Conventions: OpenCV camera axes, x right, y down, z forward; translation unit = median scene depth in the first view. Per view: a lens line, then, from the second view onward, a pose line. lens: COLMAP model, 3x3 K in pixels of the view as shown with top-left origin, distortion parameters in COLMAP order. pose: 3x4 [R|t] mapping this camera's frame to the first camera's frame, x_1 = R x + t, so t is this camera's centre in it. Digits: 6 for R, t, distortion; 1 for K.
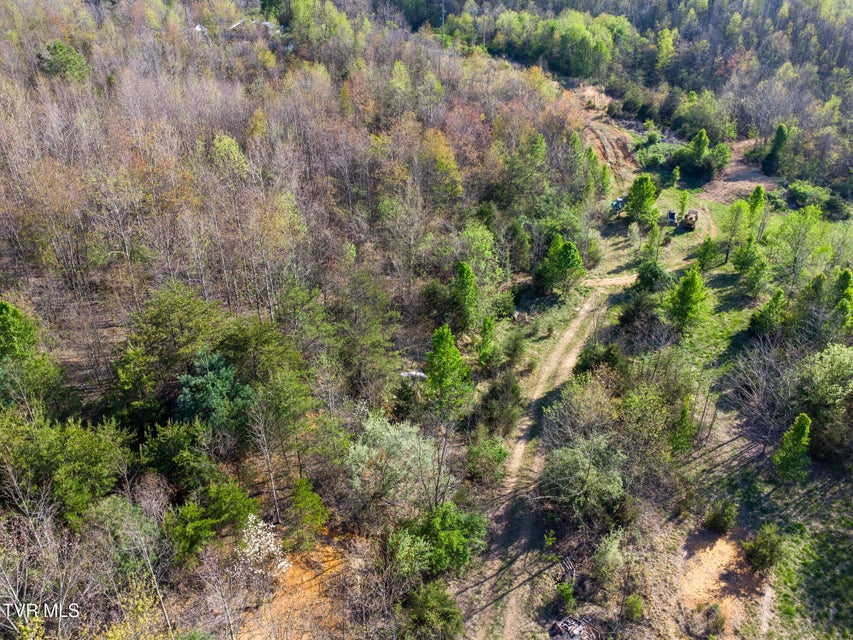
lens RADIAL K [[619.8, 0, 423.5], [0, 619.8, 314.8], [0, 0, 1]] dist [0.014874, -0.013548]
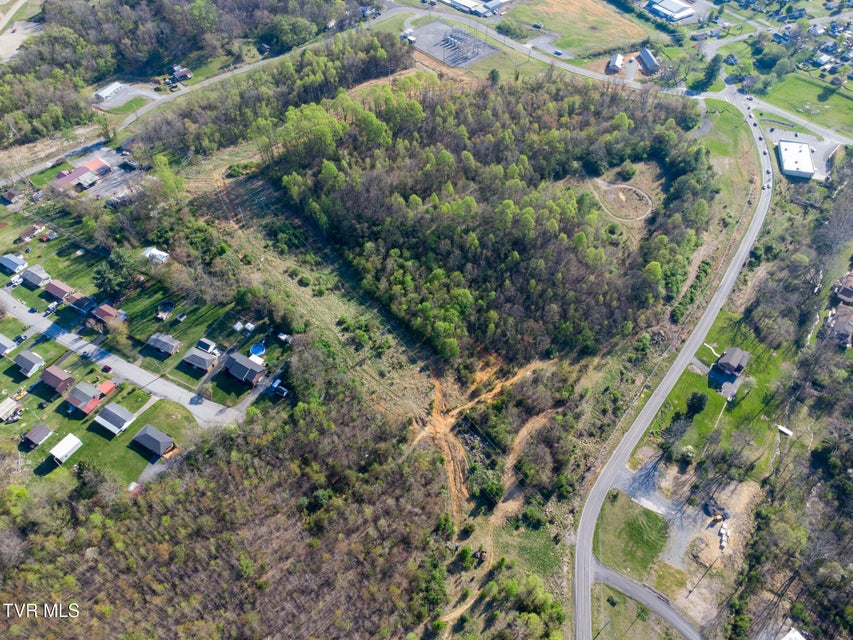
lens RADIAL K [[619.8, 0, 425.1], [0, 619.8, 317.1], [0, 0, 1]] dist [0.014874, -0.013548]
pose [[0.981487, -0.138389, 0.132404, -0.036961], [0.079852, 0.924037, 0.373872, -2.181276], [-0.174086, -0.356377, 0.917981, -1.093655]]
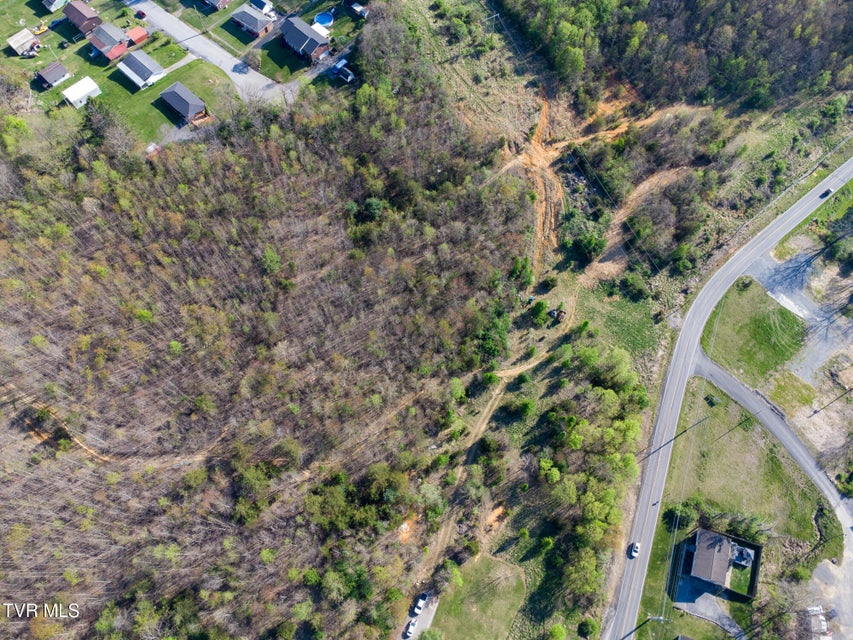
lens RADIAL K [[619.8, 0, 424.2], [0, 619.8, 315.8], [0, 0, 1]] dist [0.014874, -0.013548]
pose [[0.999529, 0.029563, -0.008181, -0.030967], [-0.018327, 0.789438, 0.613557, -1.488304], [0.024597, -0.613119, 0.789608, -0.727737]]
